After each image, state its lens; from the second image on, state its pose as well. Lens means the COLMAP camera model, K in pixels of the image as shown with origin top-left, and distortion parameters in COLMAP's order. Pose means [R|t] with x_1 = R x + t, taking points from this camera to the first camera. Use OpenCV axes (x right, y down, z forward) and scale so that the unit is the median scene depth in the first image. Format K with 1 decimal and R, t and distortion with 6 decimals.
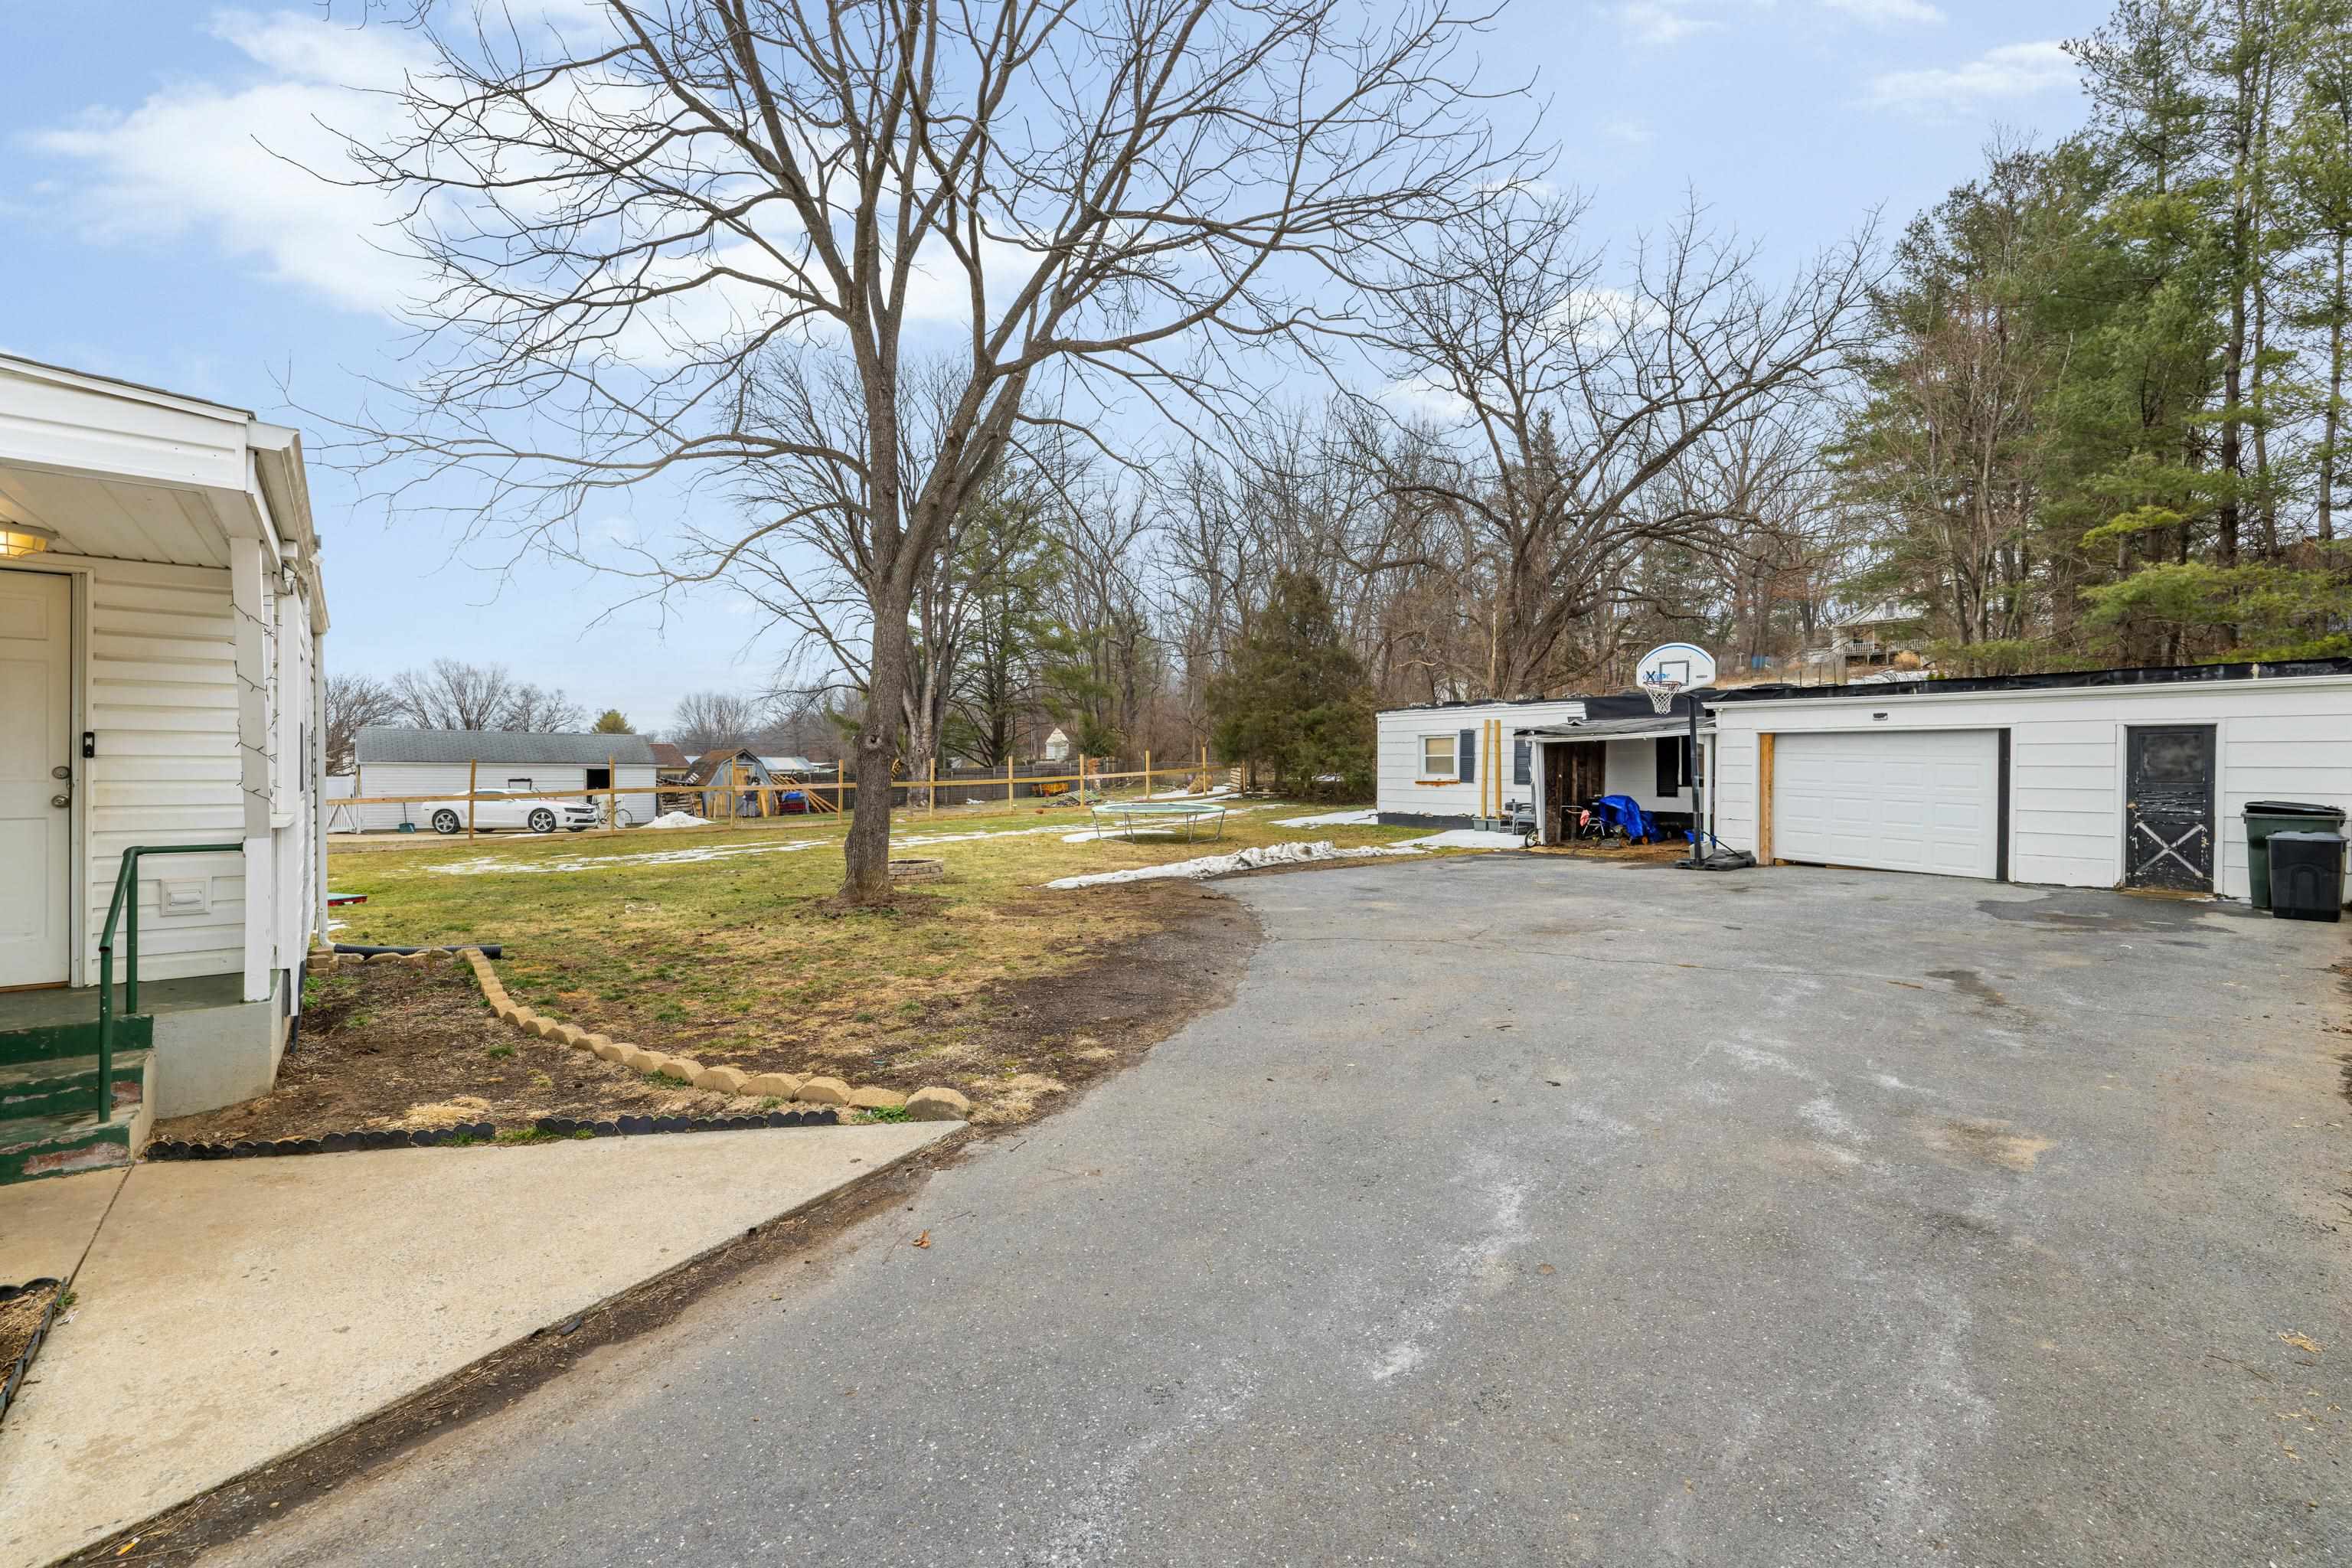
lens RADIAL K [[1001.2, 0, 1169.9], [0, 1001.2, 772.6], [0, 0, 1]] dist [0.001082, 0.000110]
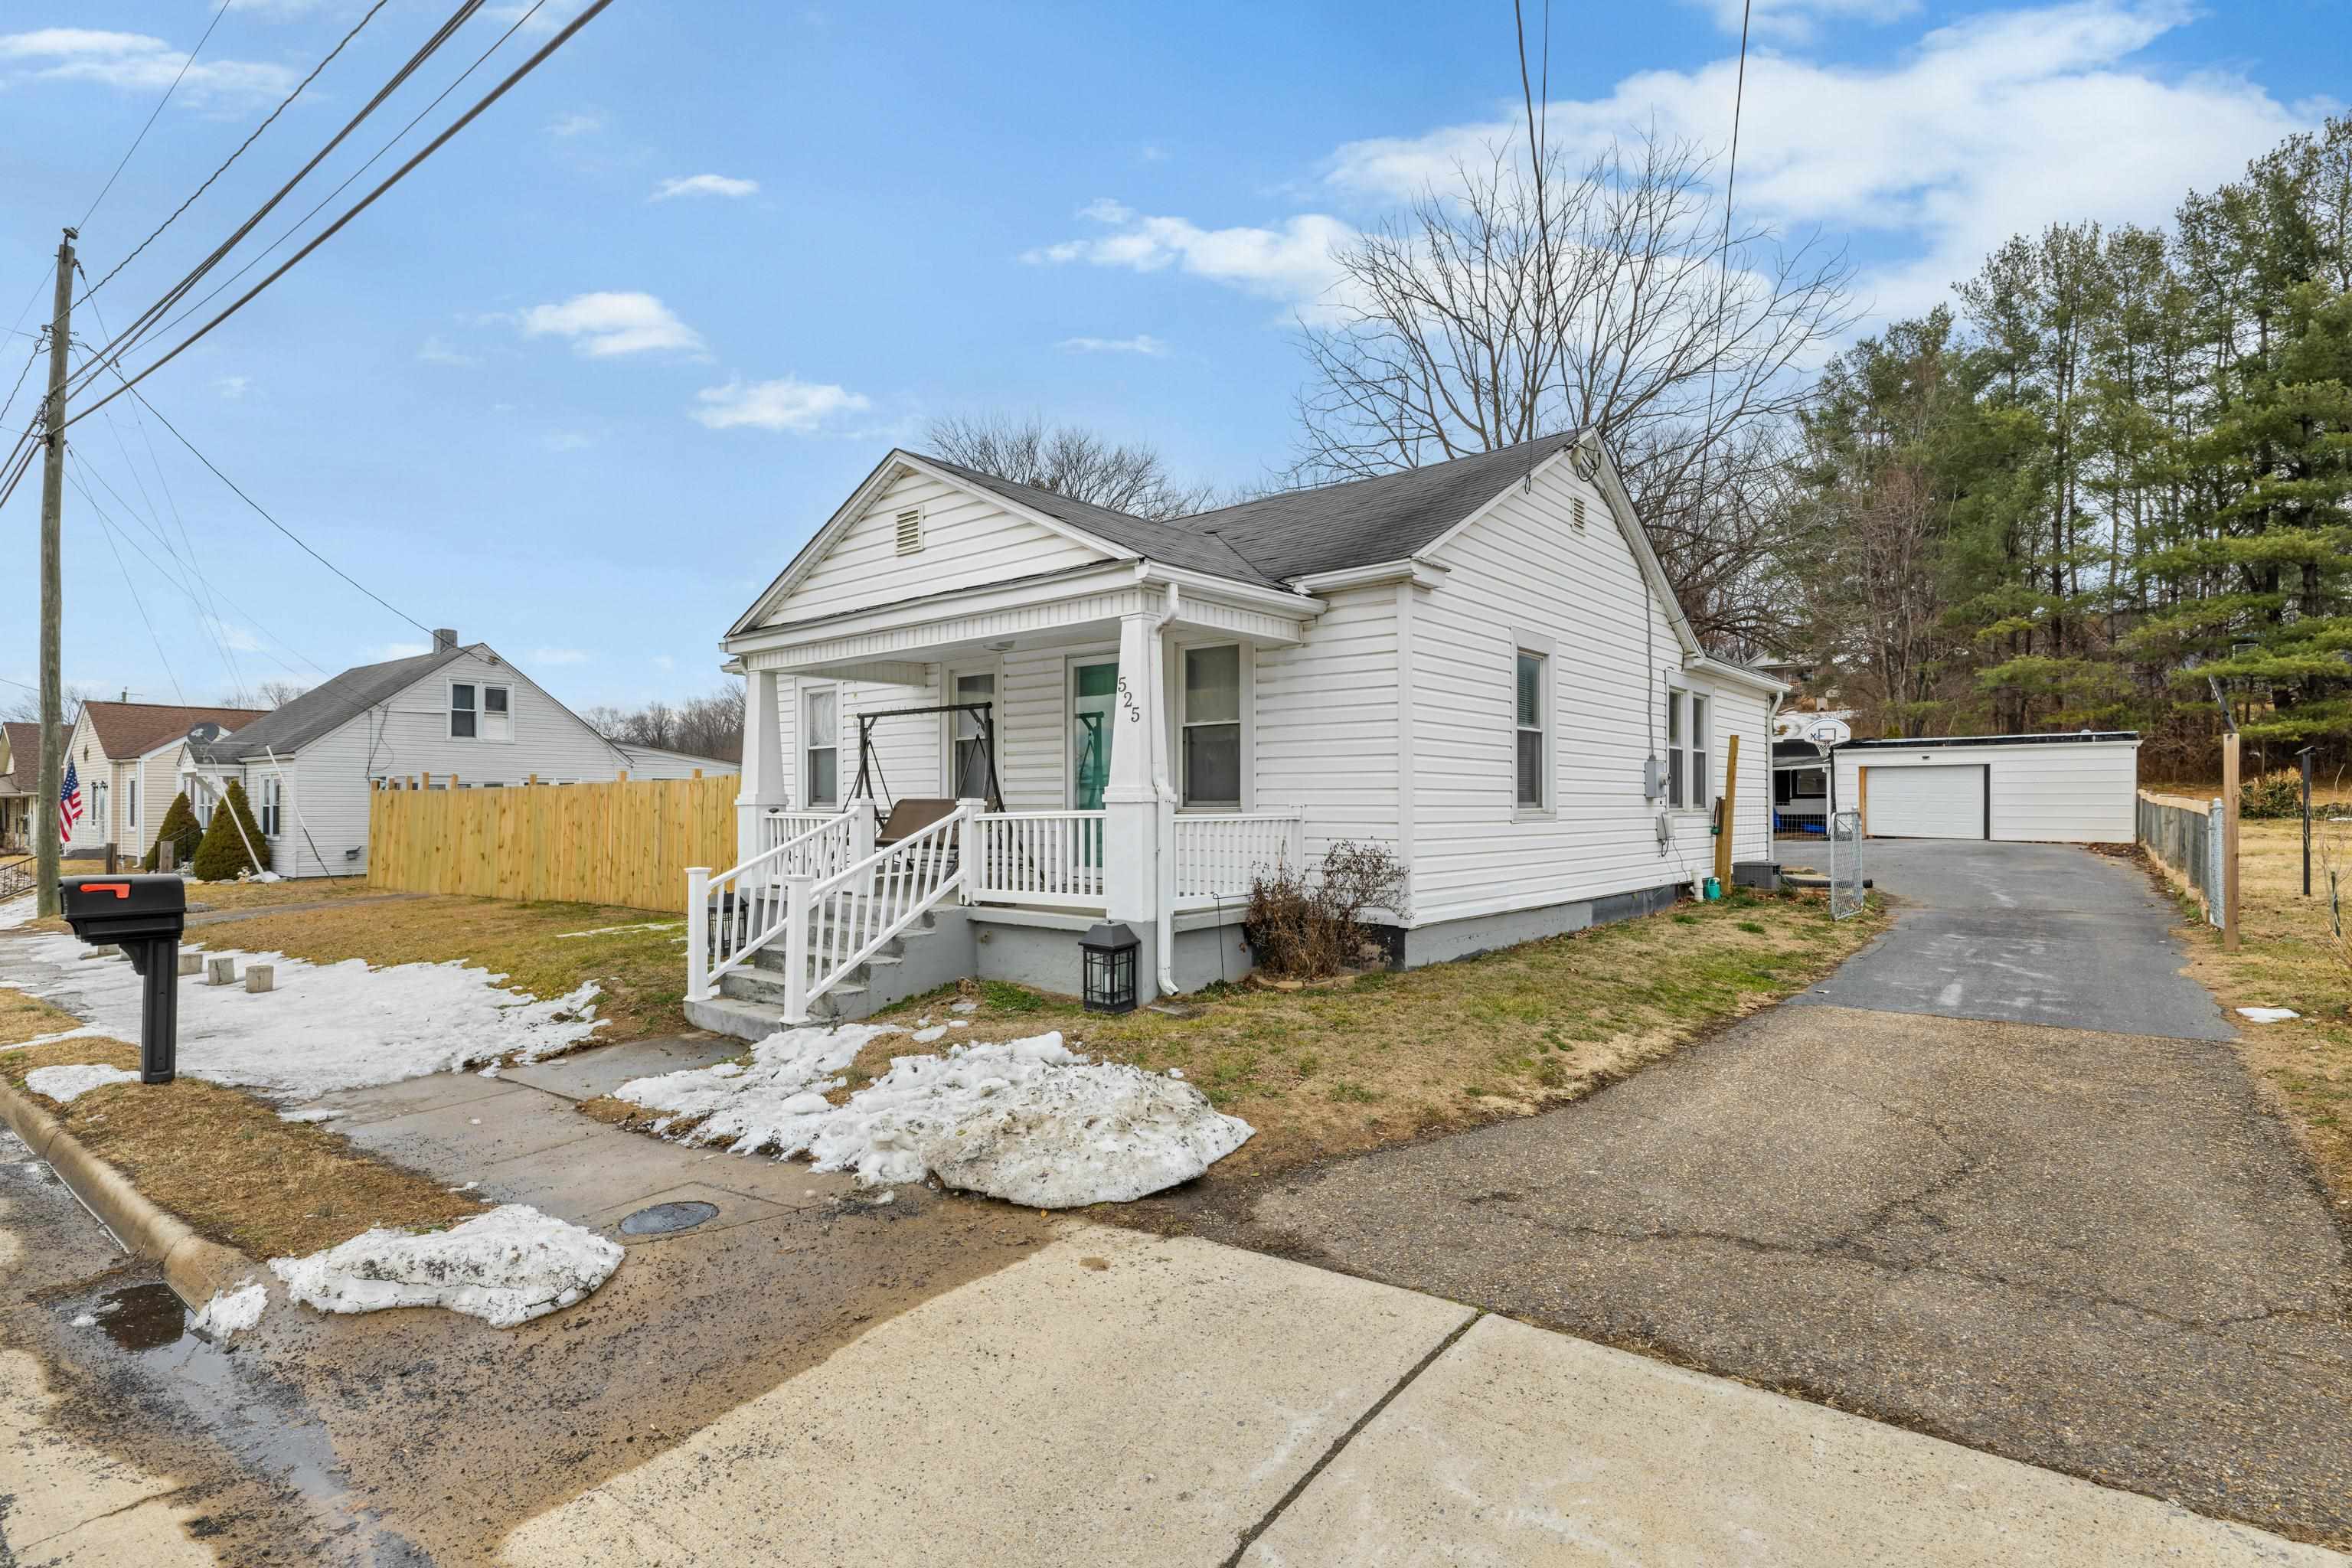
lens RADIAL K [[1169.0, 0, 1171.9], [0, 1169.0, 808.9], [0, 0, 1]] dist [0.000823, 0.000458]
pose [[0.982164, -0.008248, 0.187844, -0.678543], [0.008353, 0.999965, 0.000233, 0.017154], [-0.187839, 0.001340, 0.982199, -0.557371]]
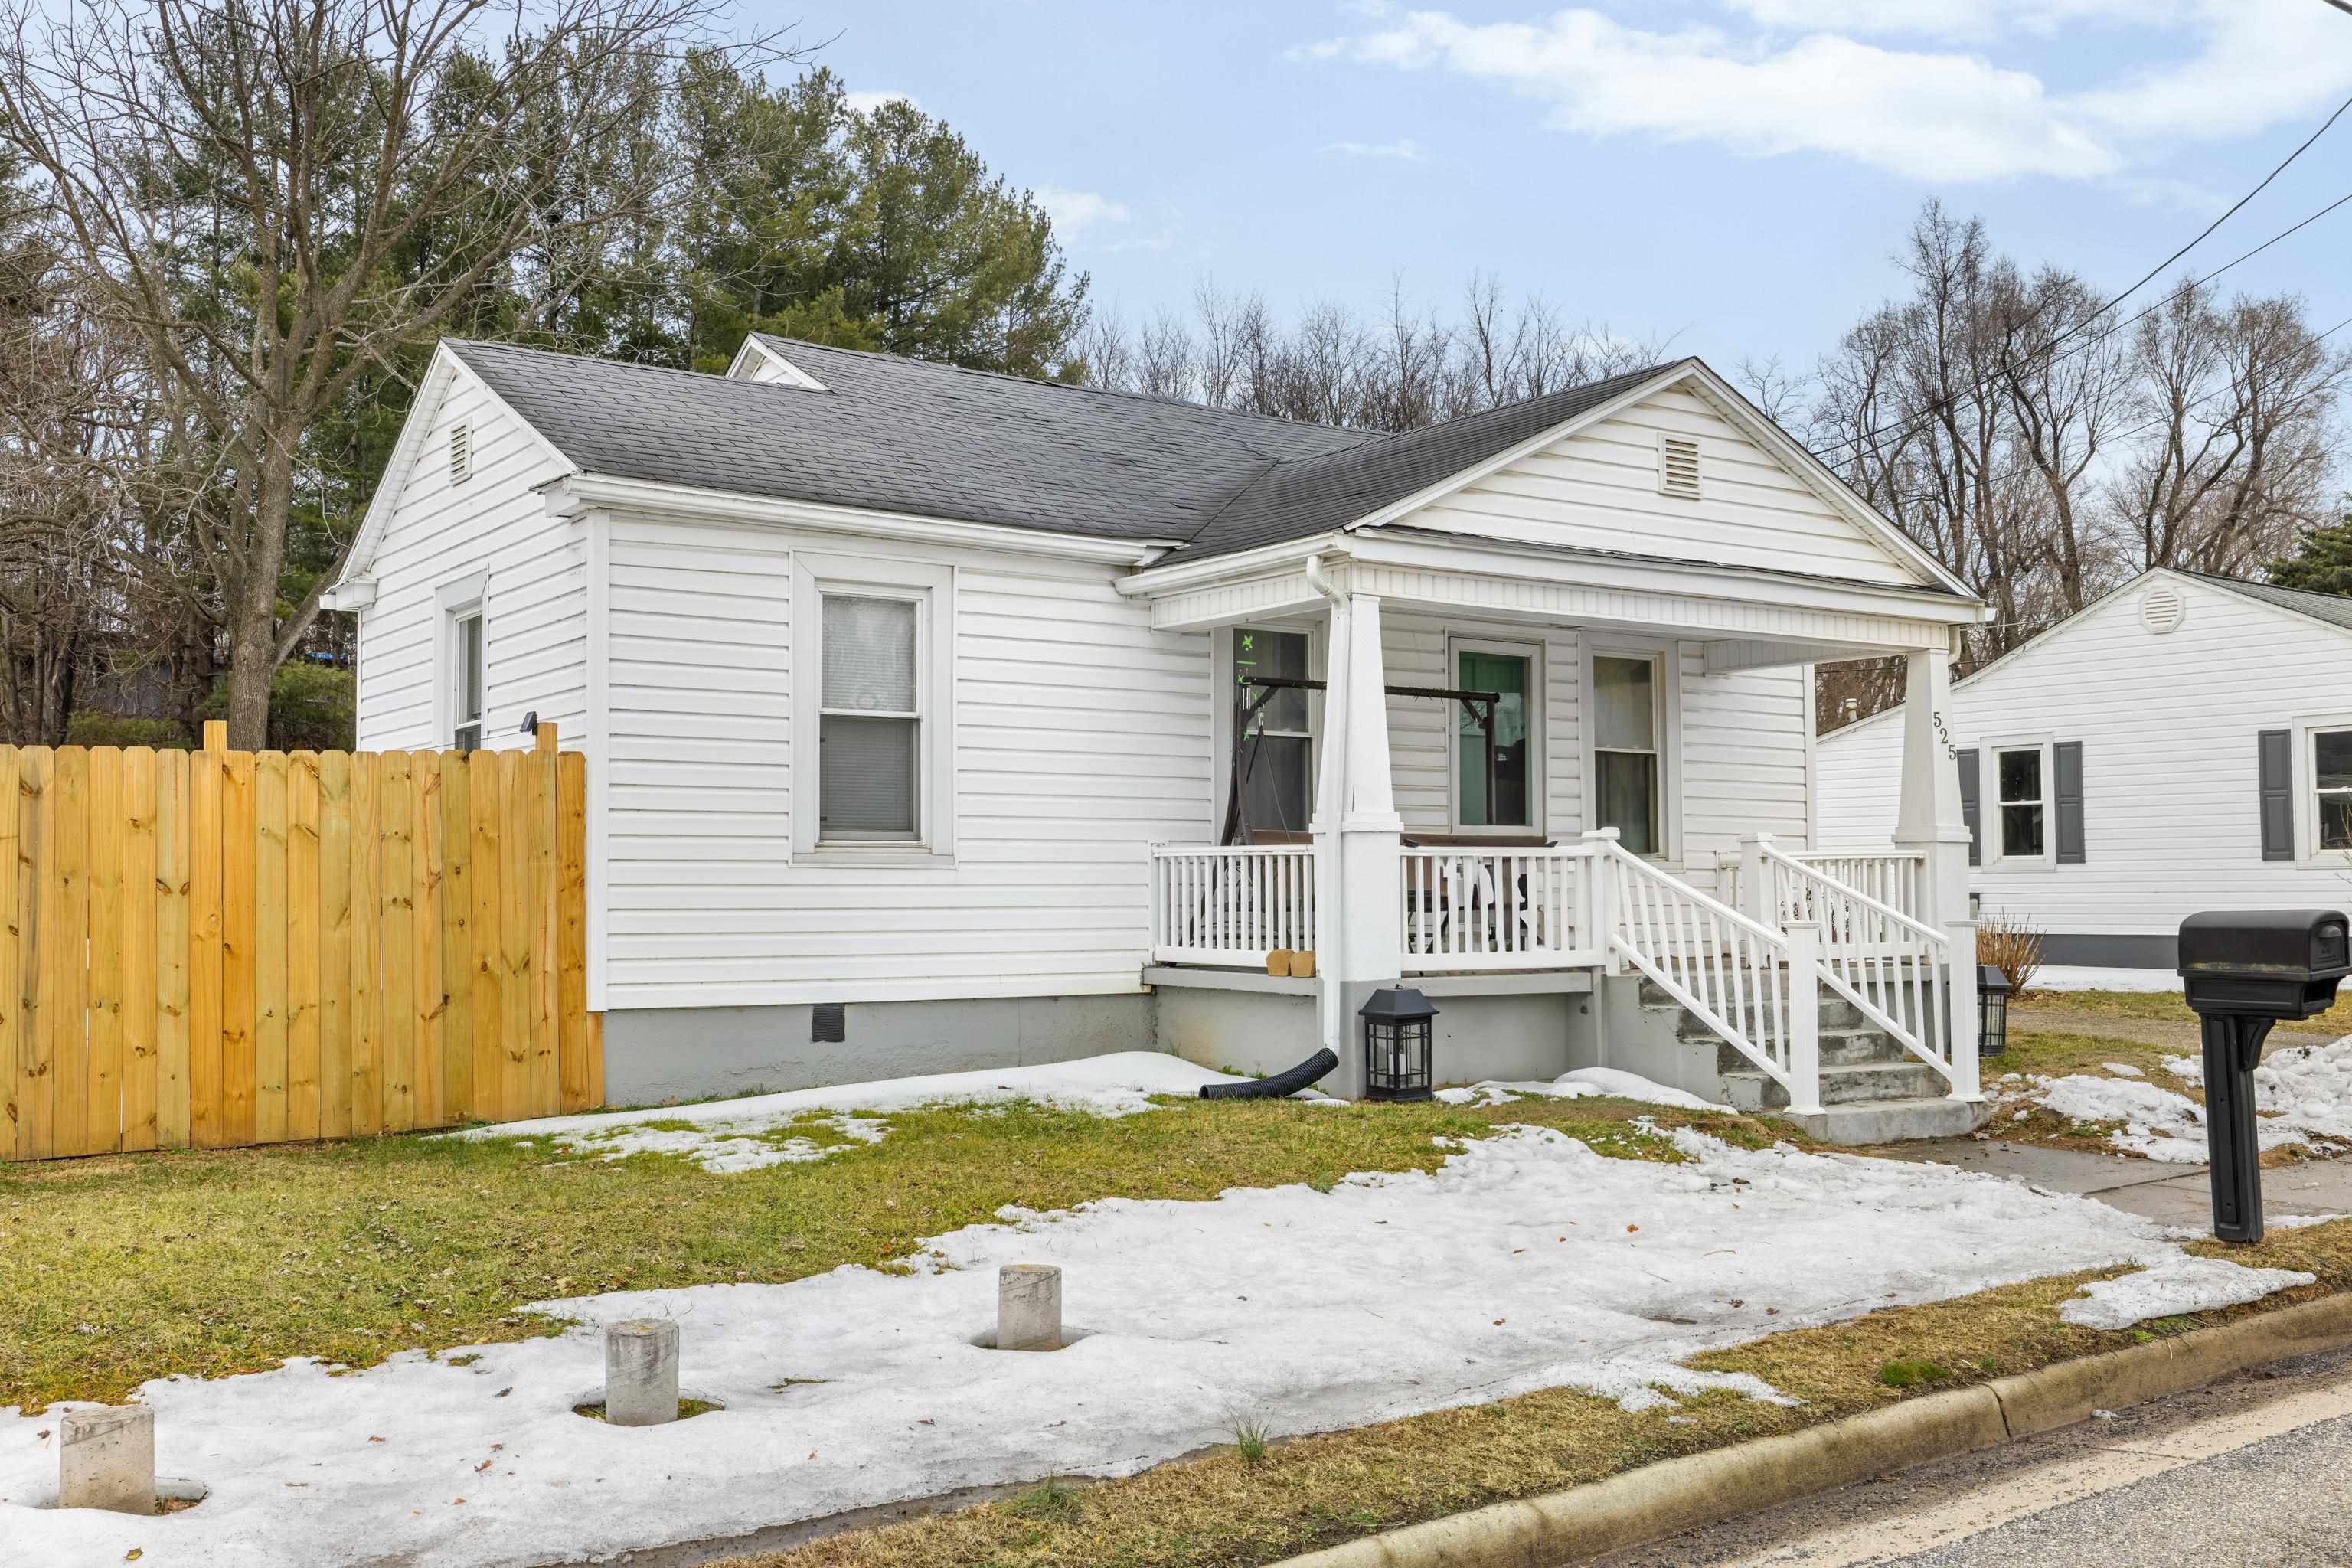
lens RADIAL K [[2300.8, 0, 1176.0], [0, 2300.8, 784.0], [0, 0, 1]] dist [0.007879, 0.004953]
pose [[0.065021, 0.040415, 0.997065, -1.321865], [0.005553, 0.999149, -0.040861, 0.024748], [-0.997868, 0.008193, 0.064741, -0.018491]]
